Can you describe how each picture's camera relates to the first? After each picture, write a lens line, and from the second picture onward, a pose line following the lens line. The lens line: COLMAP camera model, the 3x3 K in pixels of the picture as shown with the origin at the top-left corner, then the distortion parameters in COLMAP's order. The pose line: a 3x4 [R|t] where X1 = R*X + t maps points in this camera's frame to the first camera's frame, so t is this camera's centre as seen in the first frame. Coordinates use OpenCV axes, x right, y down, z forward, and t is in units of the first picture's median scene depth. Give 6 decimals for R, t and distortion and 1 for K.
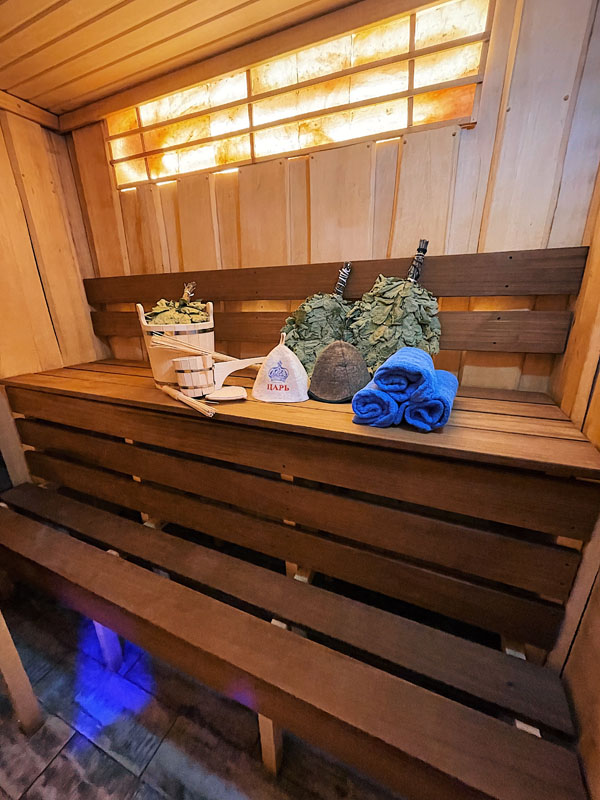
lens RADIAL K [[326.8, 0, 294.6], [0, 326.8, 398.6], [0, 0, 1]] dist [-0.000948, -0.000186]
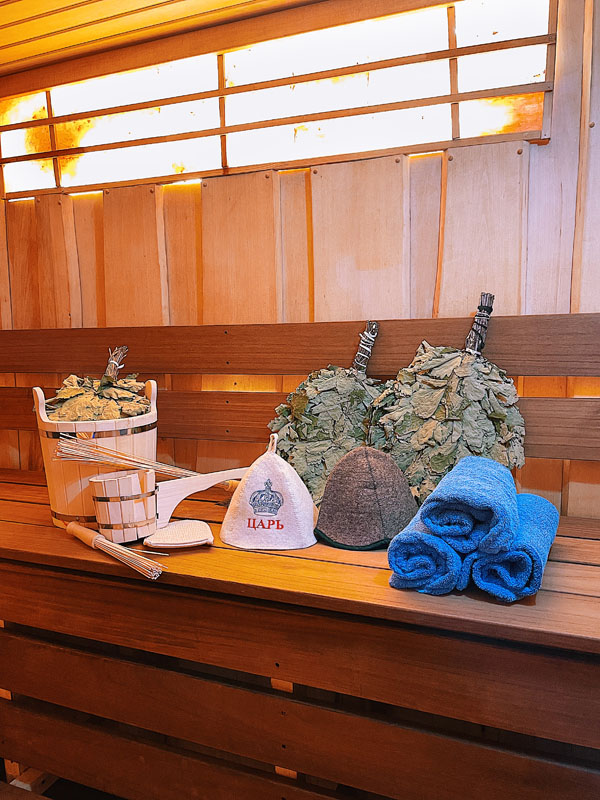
lens RADIAL K [[605.5, 0, 300.0], [0, 605.5, 400.0], [0, 0, 1]] dist [0.079937, -0.107113]
pose [[0.999397, -0.004810, 0.034381, -0.023313], [0.011428, 0.980738, -0.194992, -0.037529], [-0.032781, 0.195267, 0.980202, -0.145742]]
